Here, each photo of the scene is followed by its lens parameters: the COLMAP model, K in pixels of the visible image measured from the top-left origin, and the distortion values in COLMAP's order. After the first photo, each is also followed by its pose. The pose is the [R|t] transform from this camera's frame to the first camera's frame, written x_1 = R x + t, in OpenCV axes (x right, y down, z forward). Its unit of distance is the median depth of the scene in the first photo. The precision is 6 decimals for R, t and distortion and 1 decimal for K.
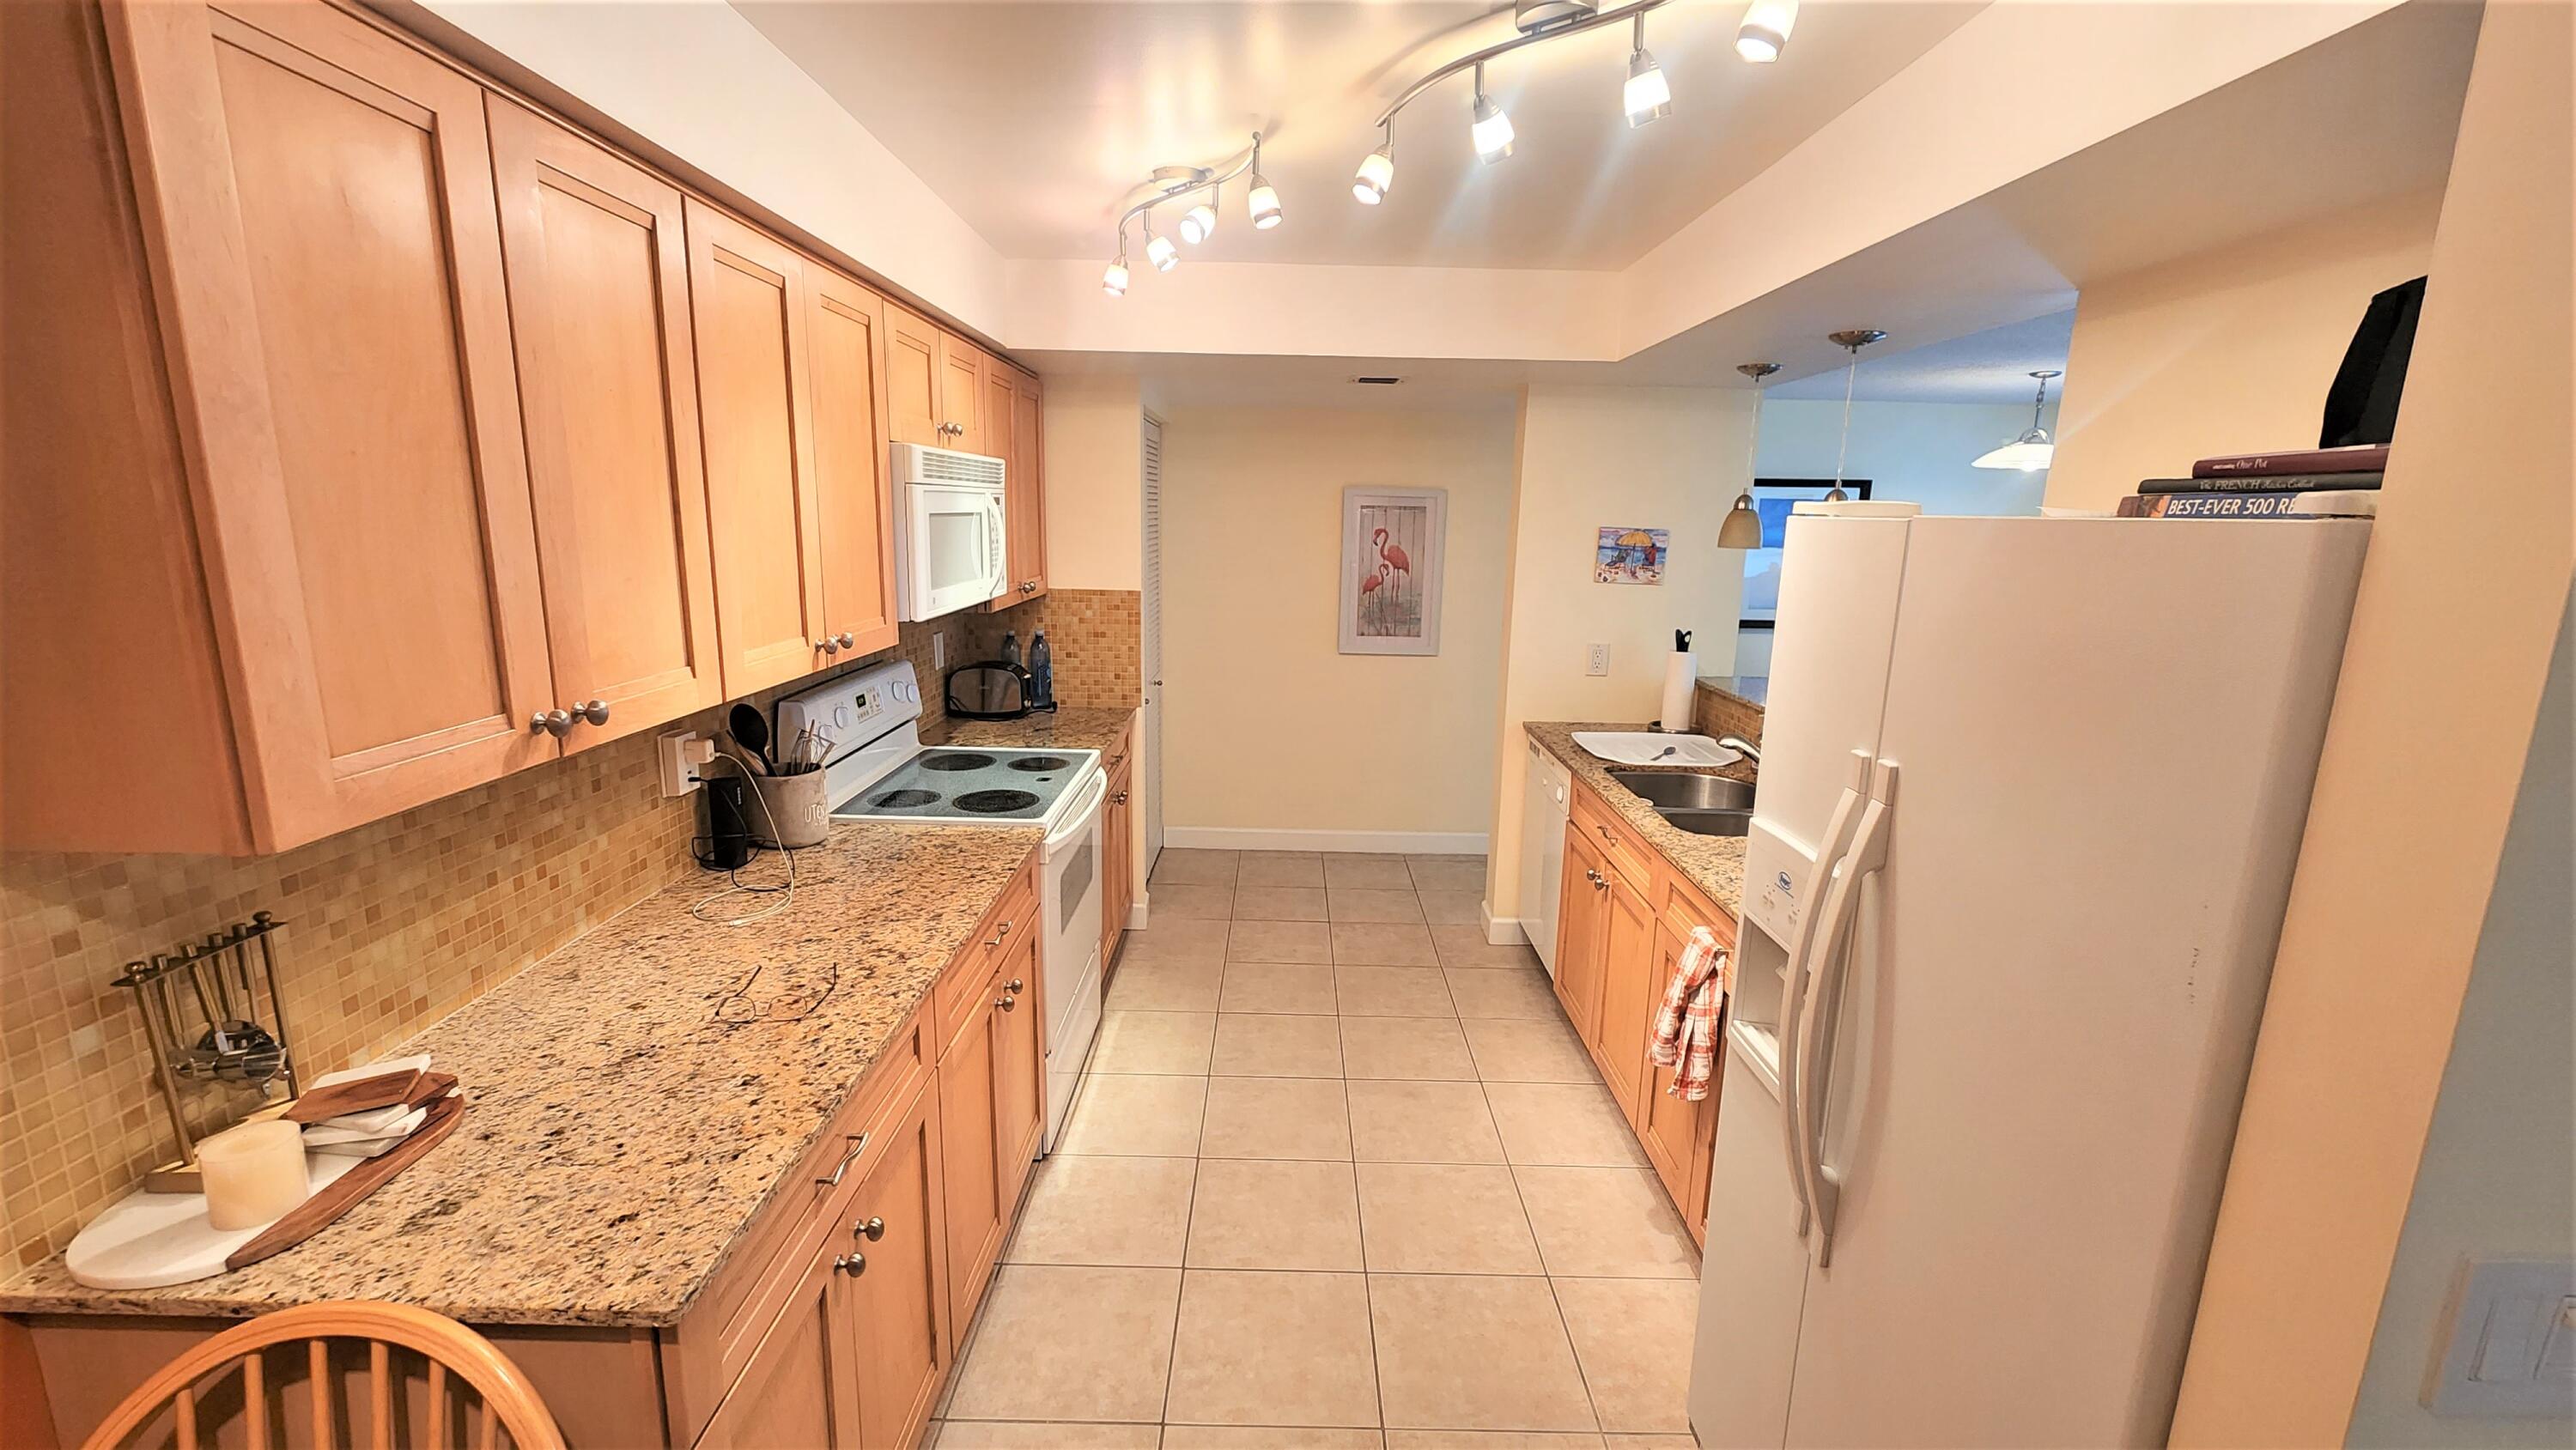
lens RADIAL K [[1060.0, 0, 1288.0], [0, 1060.0, 725.0], [0, 0, 1]] dist [0.007209, 0.000071]
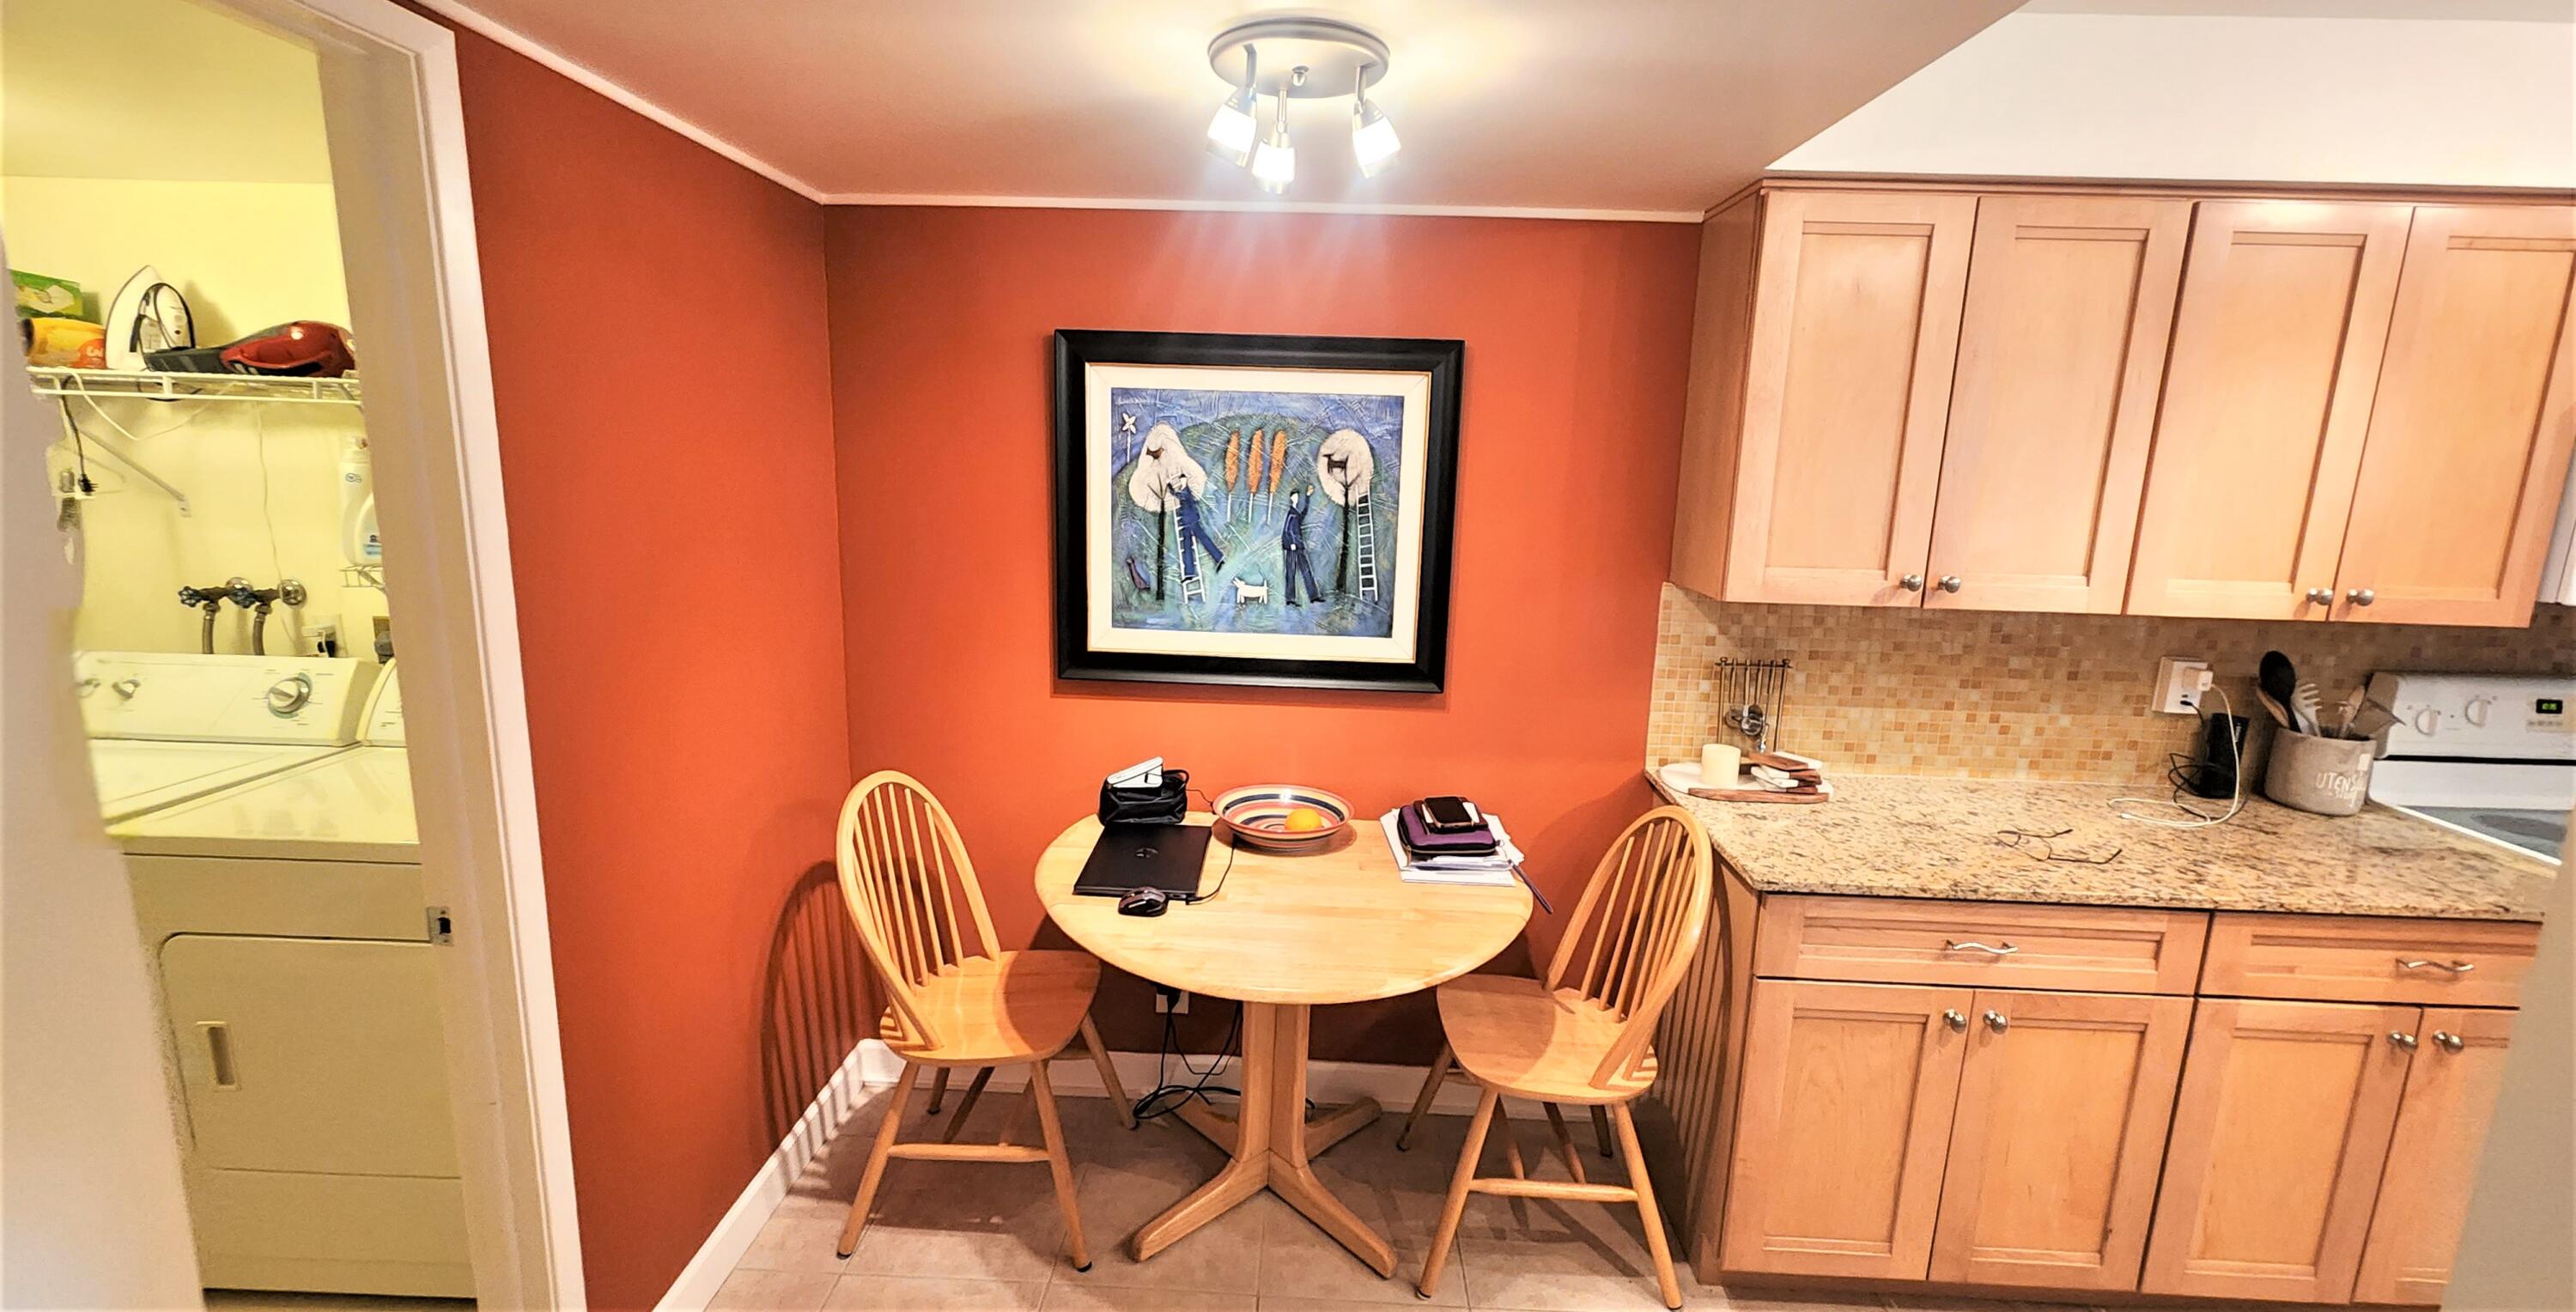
lens RADIAL K [[1037.1, 0, 1288.0], [0, 1037.1, 656.0], [0, 0, 1]] dist [-0.001815, 0.000311]
pose [[-0.009267, 0.183185, -0.983035, 0.681698], [-0.225365, 0.957402, 0.180533, 0.026587], [0.974230, 0.223215, 0.032411, 0.045312]]
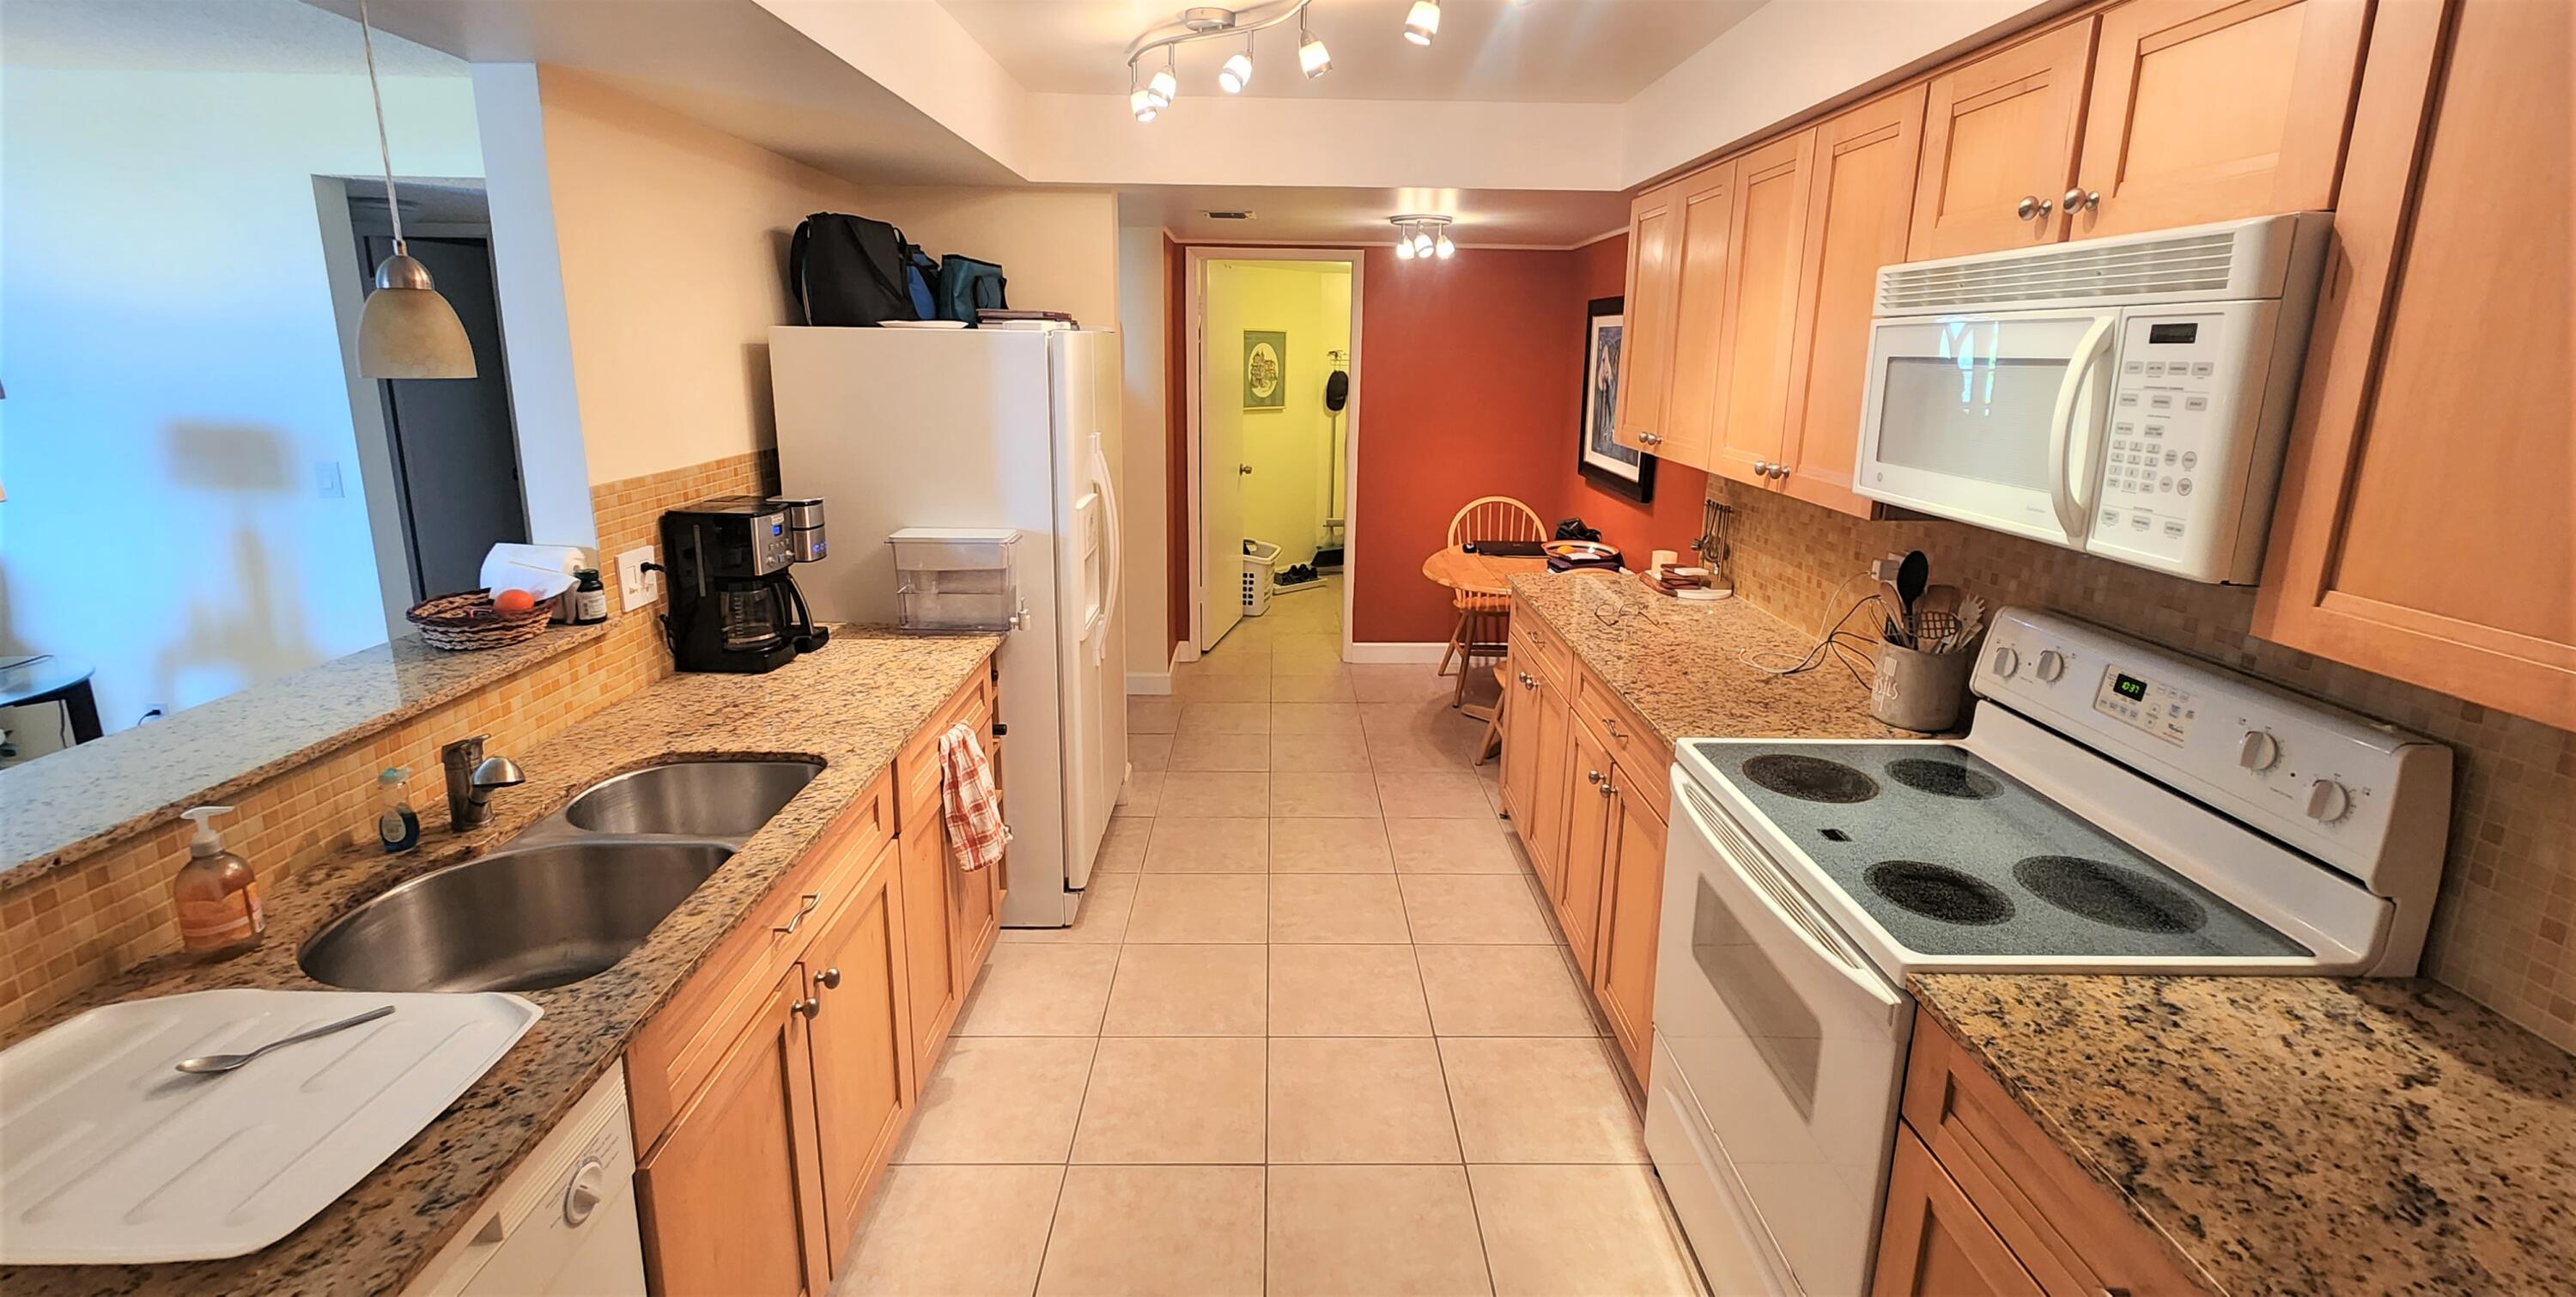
lens RADIAL K [[1136.3, 0, 1287.9], [0, 1136.3, 606.5], [0, 0, 1]] dist [0.000043, -0.000097]
pose [[-0.999776, -0.007125, -0.019908, 0.142635], [-0.014747, 0.909707, 0.414990, -0.575534], [0.015154, 0.415191, -0.909608, 2.793036]]
